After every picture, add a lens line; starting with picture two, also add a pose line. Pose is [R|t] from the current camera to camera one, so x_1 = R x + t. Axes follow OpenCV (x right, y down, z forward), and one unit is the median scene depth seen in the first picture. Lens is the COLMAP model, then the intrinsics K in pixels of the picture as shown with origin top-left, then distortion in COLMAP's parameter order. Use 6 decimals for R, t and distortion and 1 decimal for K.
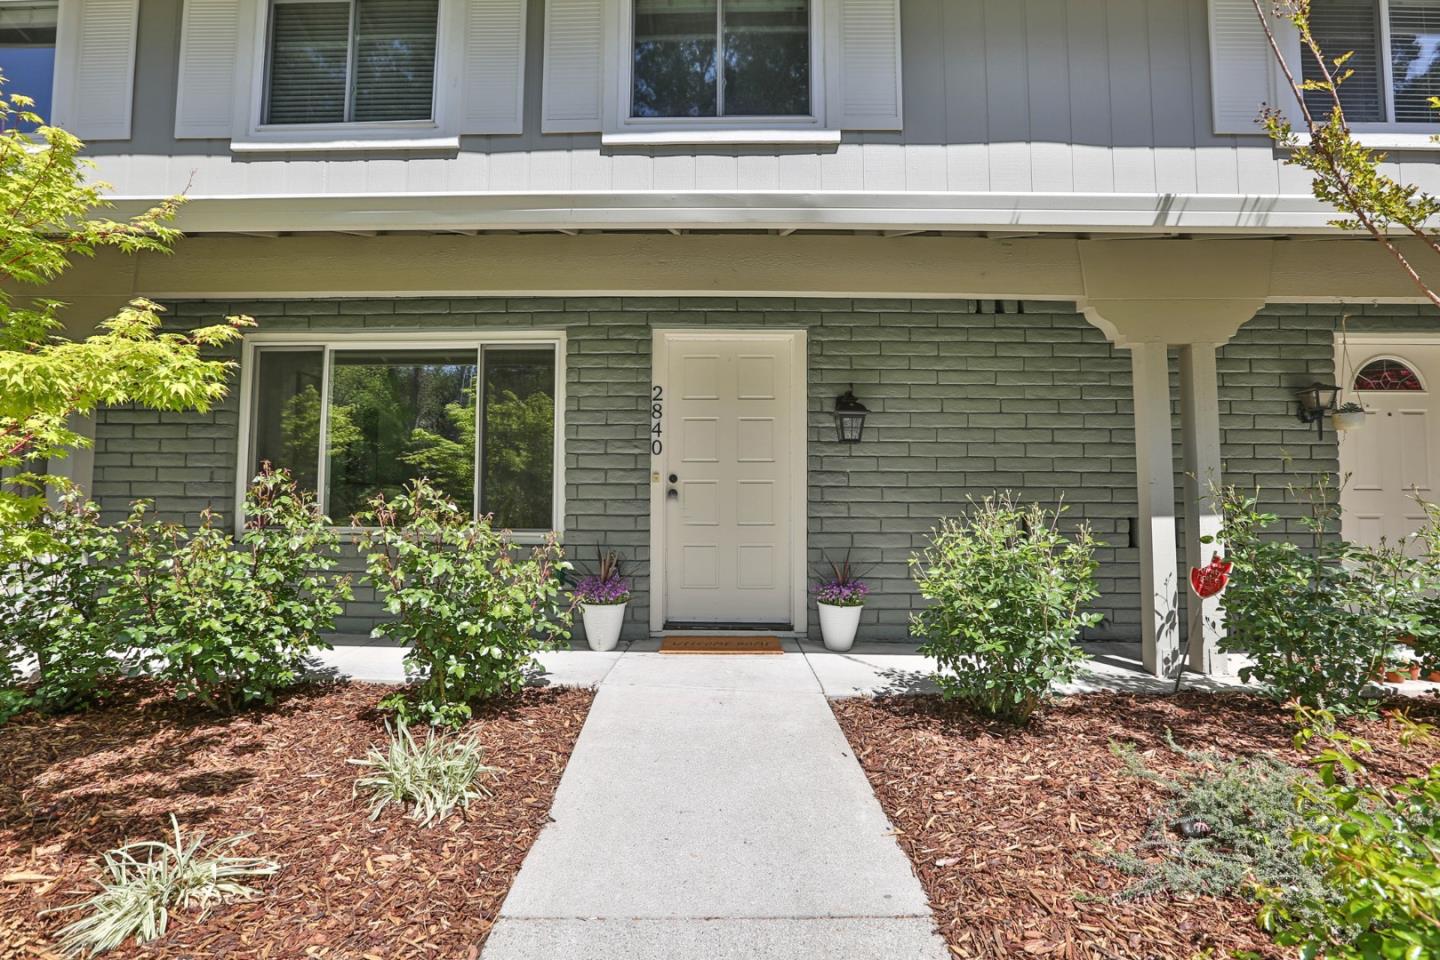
lens RADIAL K [[694.6, 0, 723.3], [0, 694.6, 471.6], [0, 0, 1]] dist [-0.068238, 0.029982]
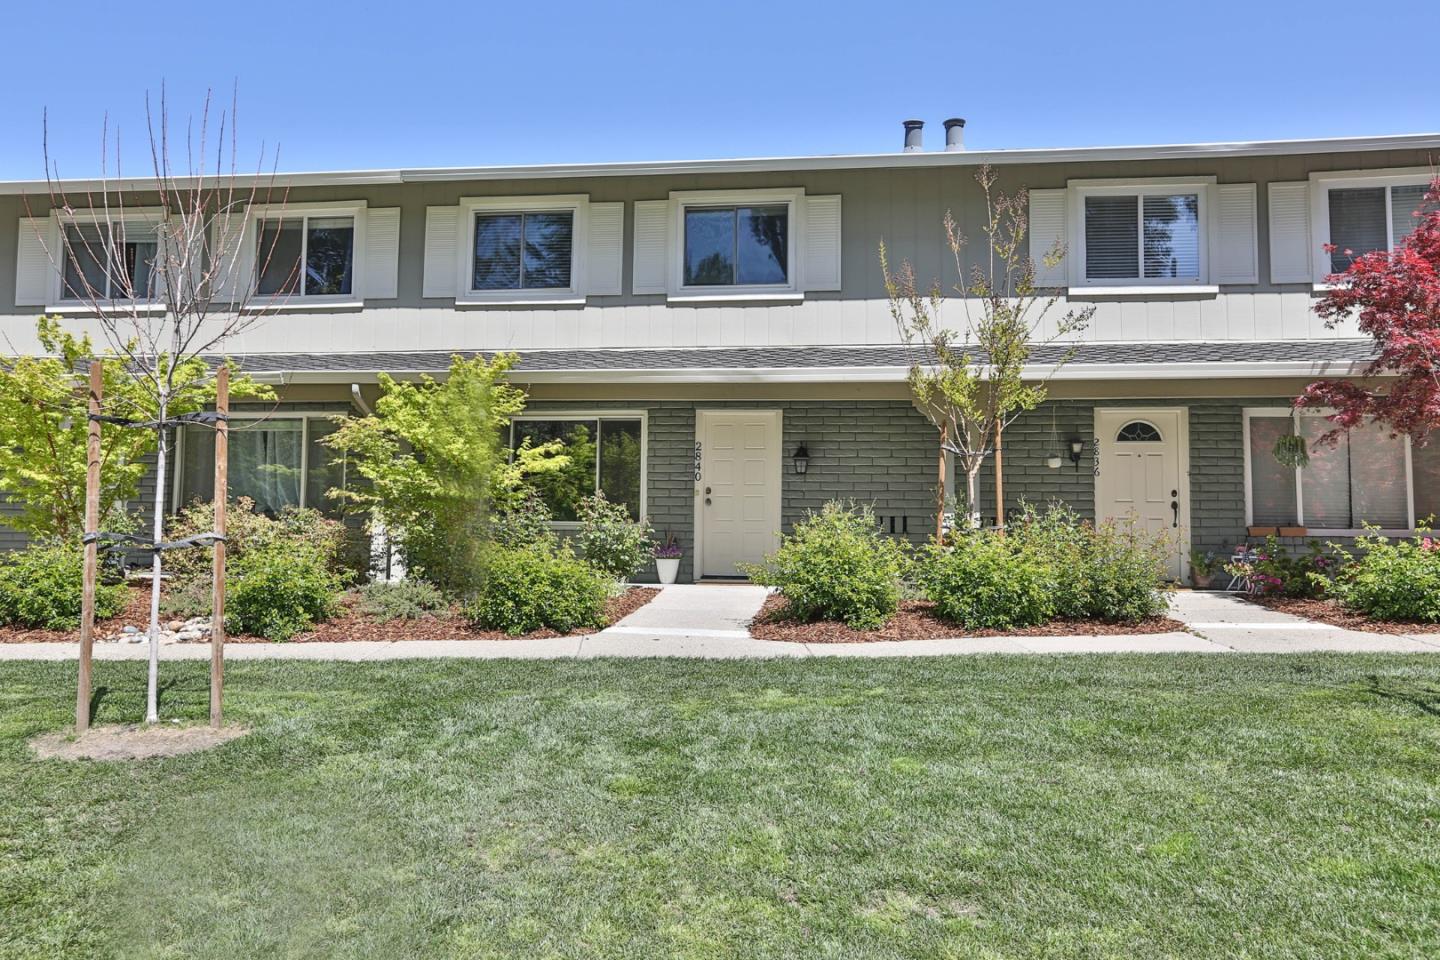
lens RADIAL K [[694.6, 0, 723.3], [0, 694.6, 471.6], [0, 0, 1]] dist [-0.068238, 0.029982]
pose [[0.996700, -0.000876, -0.081173, 0.114346], [-0.002558, 0.999106, -0.042188, 0.027202], [0.081138, 0.042256, 0.995807, -0.774443]]
